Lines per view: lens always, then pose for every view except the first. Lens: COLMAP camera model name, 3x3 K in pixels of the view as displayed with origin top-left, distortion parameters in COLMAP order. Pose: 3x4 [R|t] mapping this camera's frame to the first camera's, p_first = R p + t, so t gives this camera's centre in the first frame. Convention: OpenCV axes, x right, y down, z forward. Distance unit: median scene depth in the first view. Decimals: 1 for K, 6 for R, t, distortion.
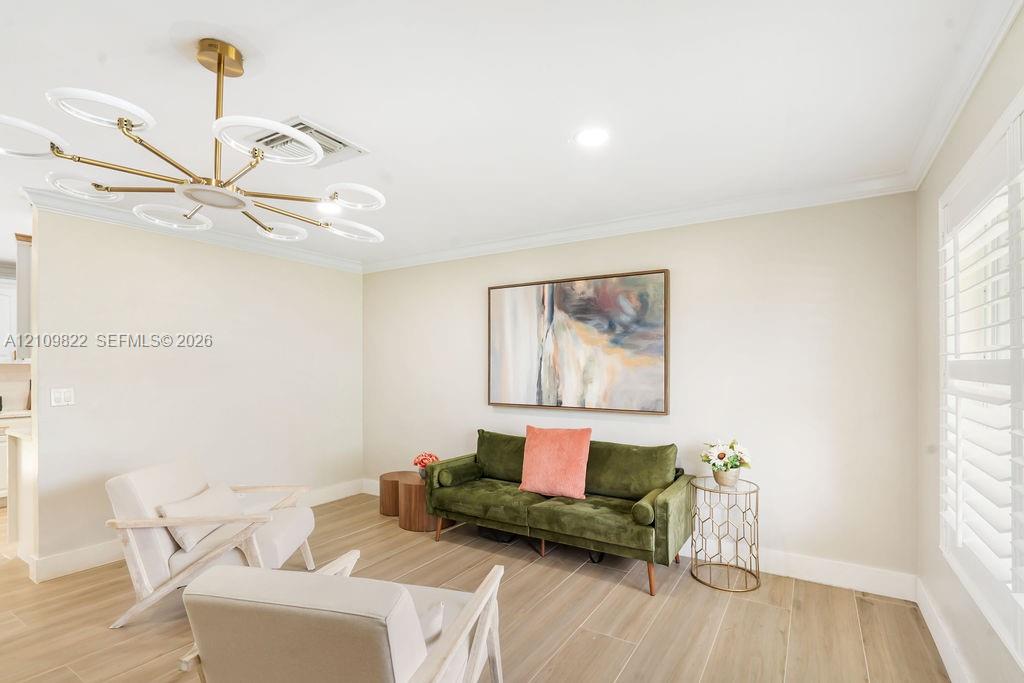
lens RADIAL K [[474.6, 0, 523.8], [0, 474.6, 373.5], [0, 0, 1]] dist [-0.005462, 0.001572]
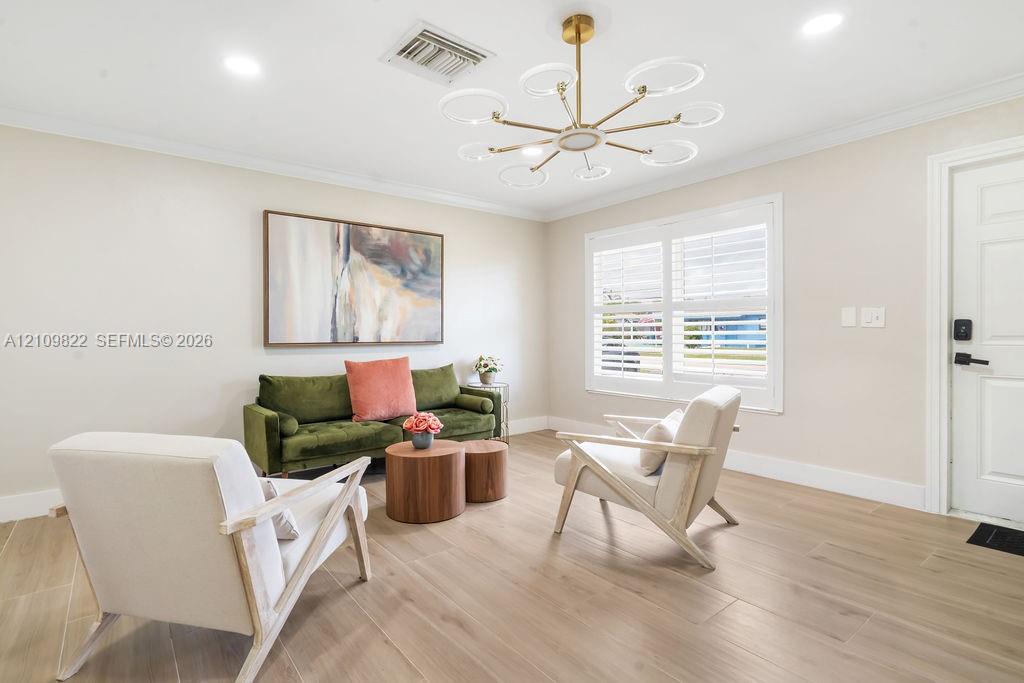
lens RADIAL K [[485.8, 0, 514.9], [0, 485.8, 342.9], [0, 0, 1]] dist [0.001198, 0.001837]
pose [[0.364733, -0.027866, 0.930695, -0.873821], [0.012935, 0.999607, 0.024860, 0.052404], [-0.931022, 0.002972, 0.364950, 0.297842]]
